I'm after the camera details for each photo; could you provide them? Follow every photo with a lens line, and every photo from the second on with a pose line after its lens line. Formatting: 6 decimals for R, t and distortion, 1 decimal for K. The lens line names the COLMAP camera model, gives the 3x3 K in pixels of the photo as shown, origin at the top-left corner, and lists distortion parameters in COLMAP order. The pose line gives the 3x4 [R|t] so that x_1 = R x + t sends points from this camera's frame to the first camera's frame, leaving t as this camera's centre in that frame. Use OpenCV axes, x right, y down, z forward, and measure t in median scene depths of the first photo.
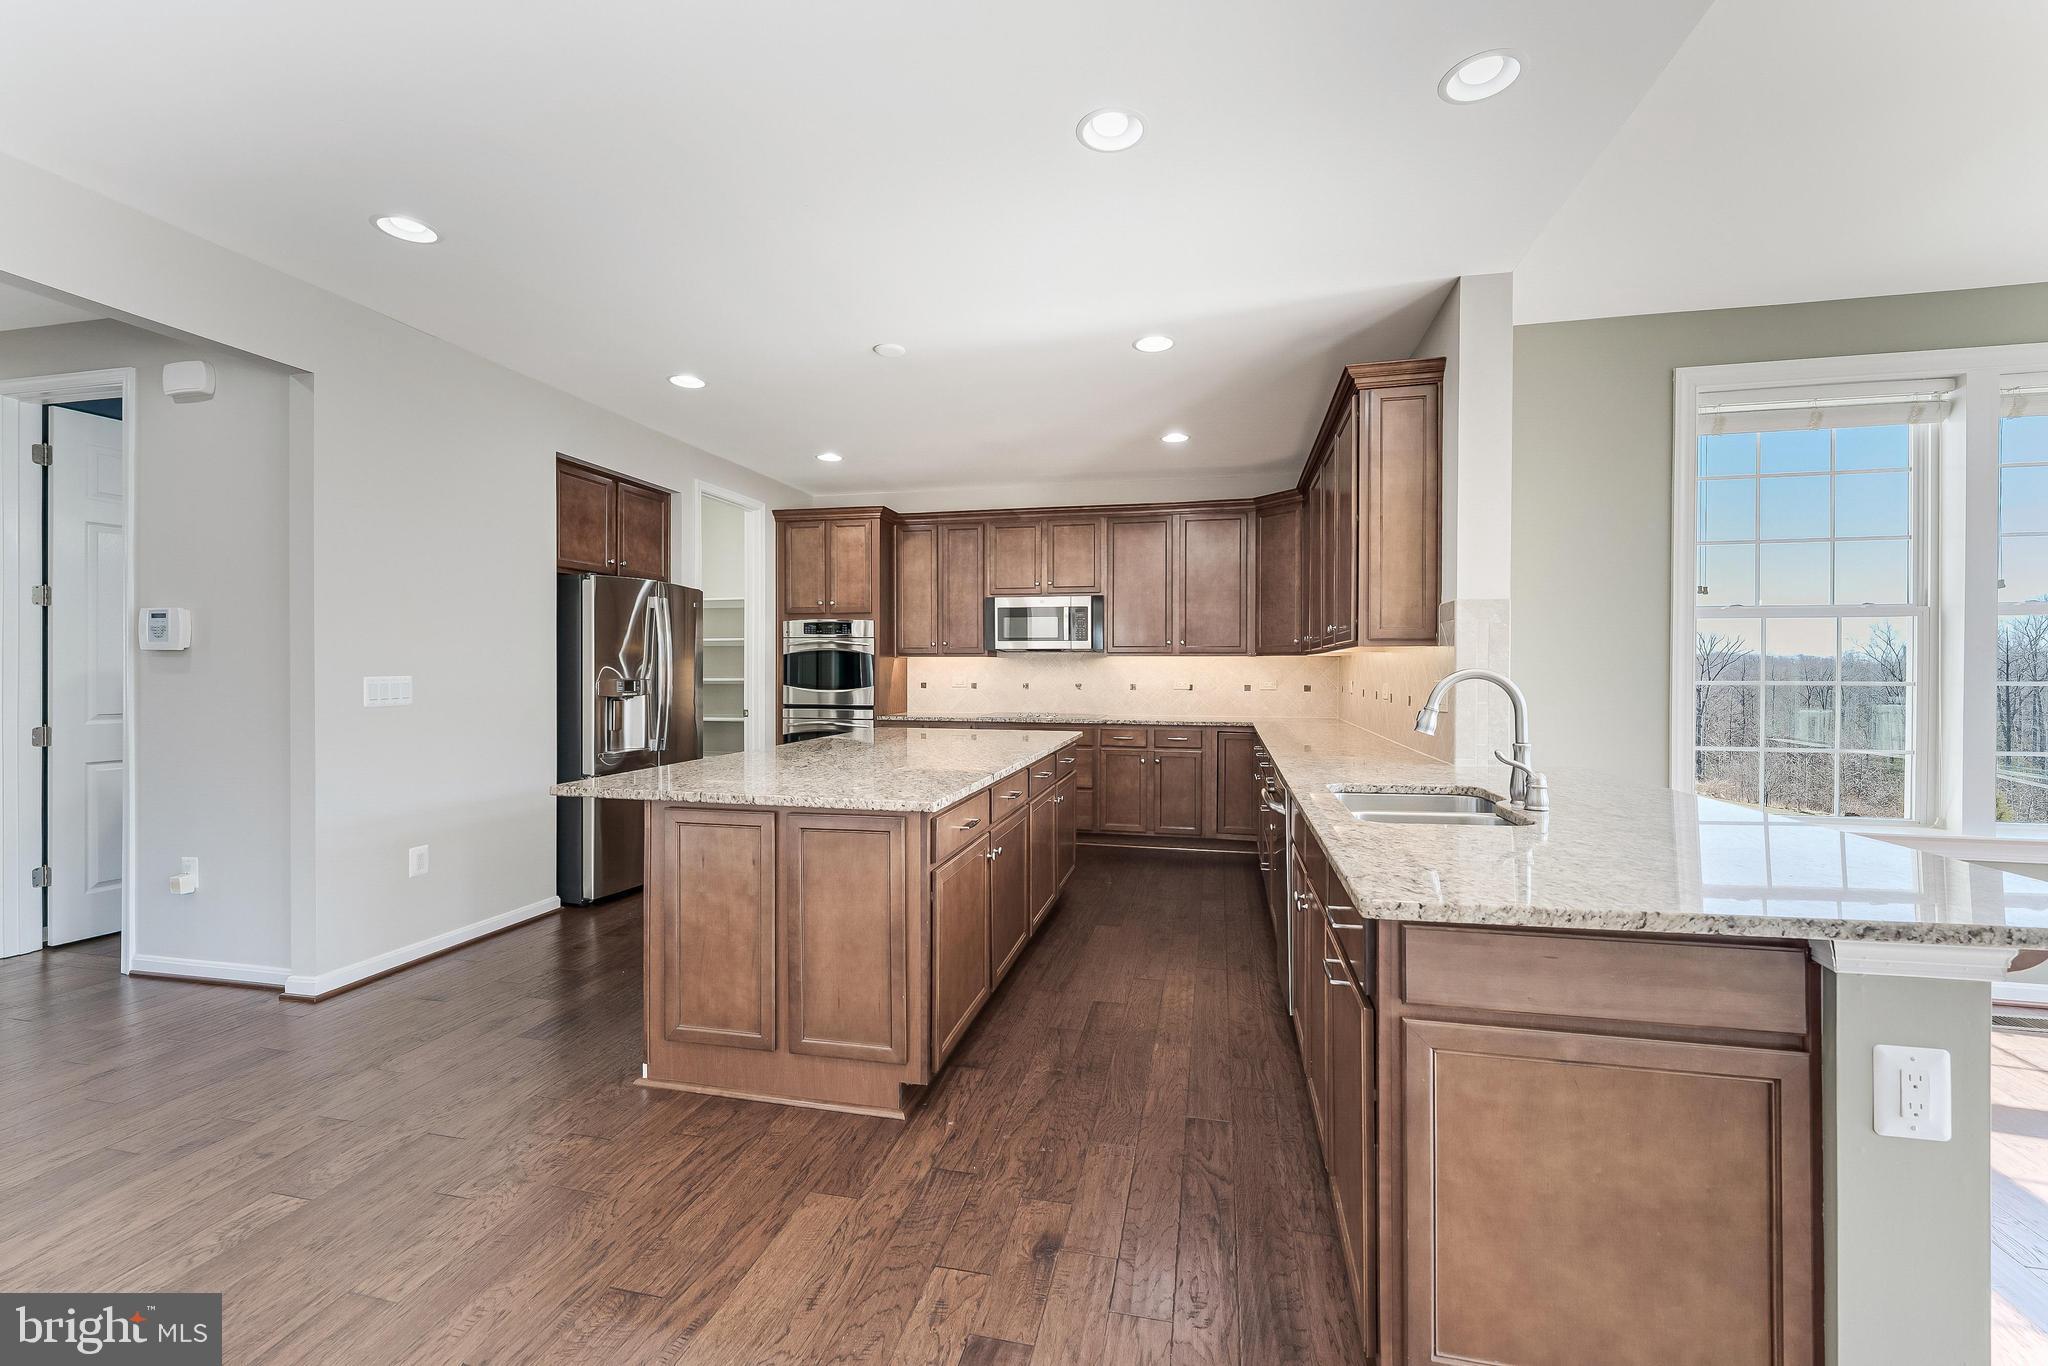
lens RADIAL K [[826.4, 0, 1036.5], [0, 826.4, 674.9], [0, 0, 1]] dist [0.002186, -0.000791]
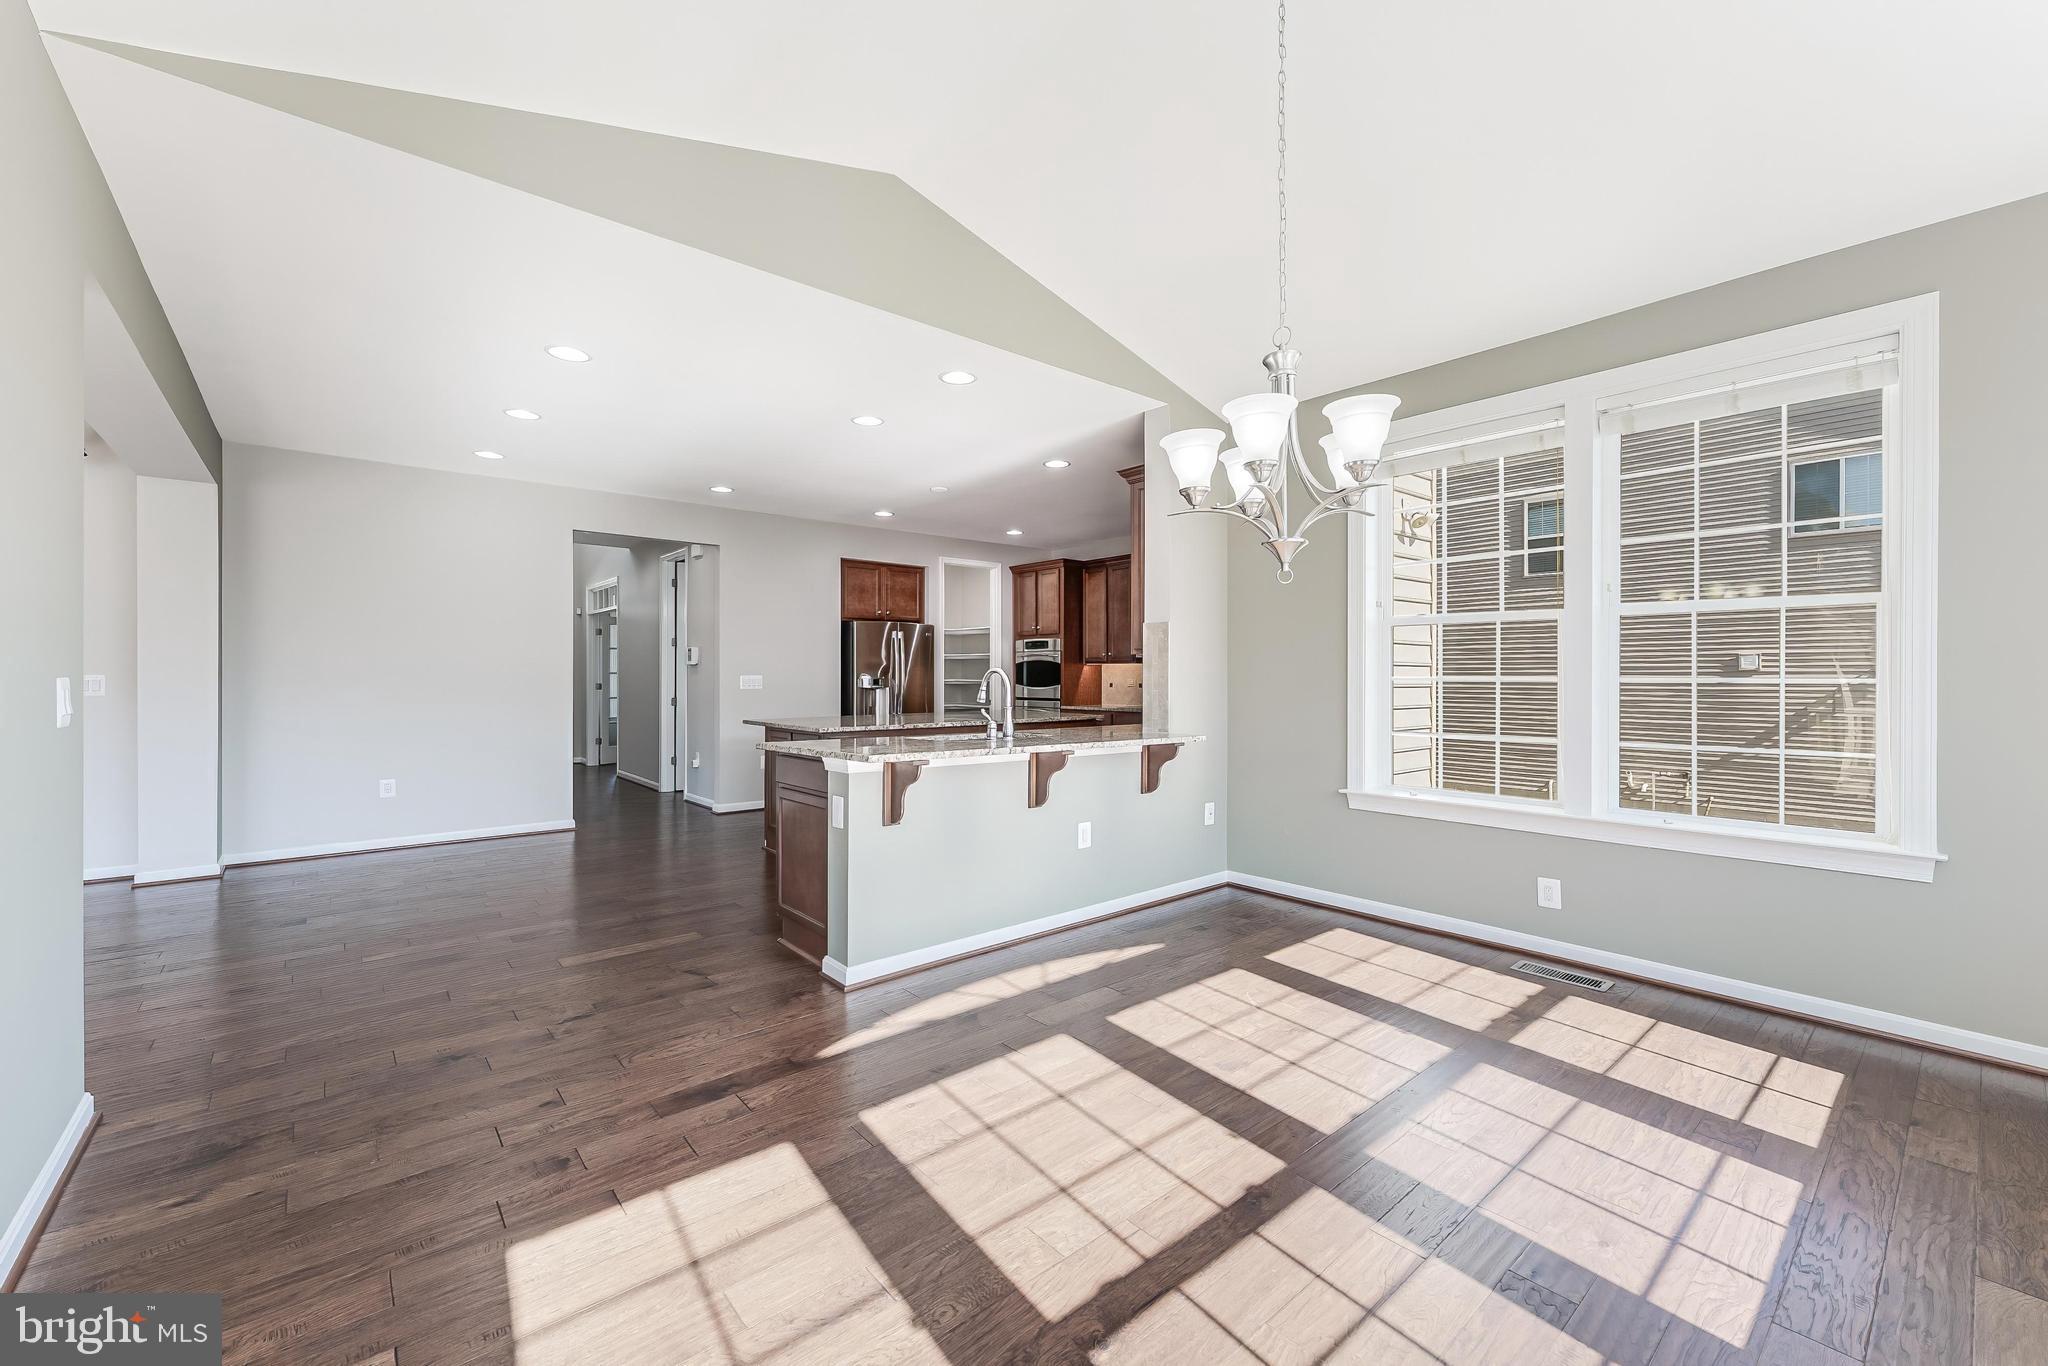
lens RADIAL K [[826.4, 0, 1028.2], [0, 826.4, 679.0], [0, 0, 1]] dist [0.002186, -0.000791]
pose [[0.803382, -0.001444, -0.595462, 0.722603], [-0.002319, 0.999982, -0.005554, 0.013694], [0.595460, 0.005843, 0.803364, -0.211118]]
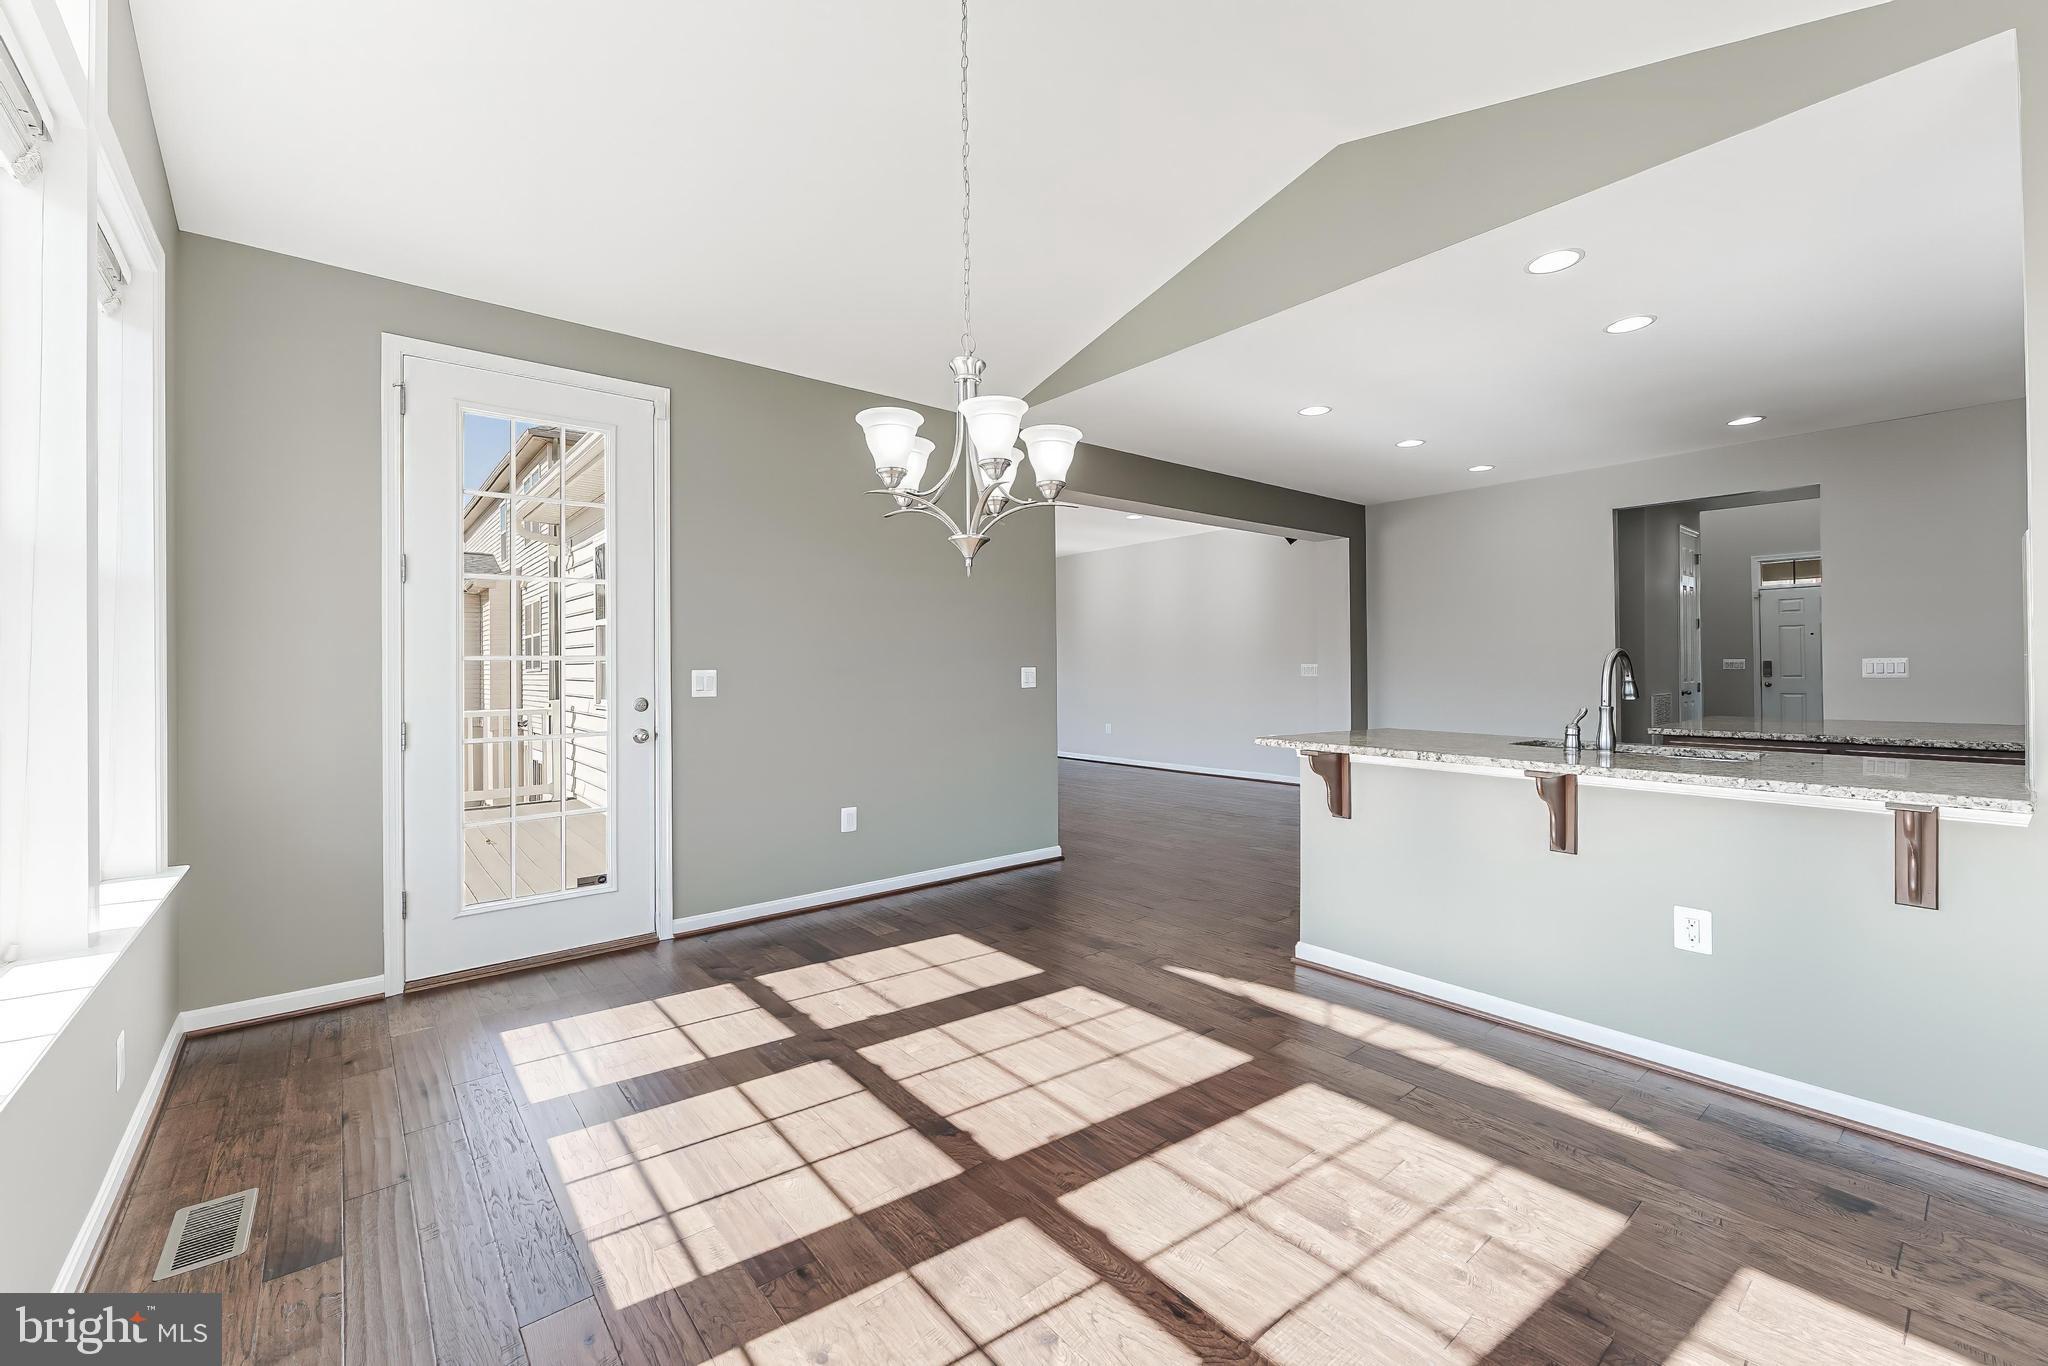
lens RADIAL K [[826.4, 0, 1034.6], [0, 826.4, 665.1], [0, 0, 1]] dist [0.002186, -0.000791]
pose [[-0.603027, 0.000018, -0.797721, 0.880363], [-0.000821, 0.999999, 0.000643, 0.009200], [0.797720, 0.001042, -0.603027, 0.396624]]
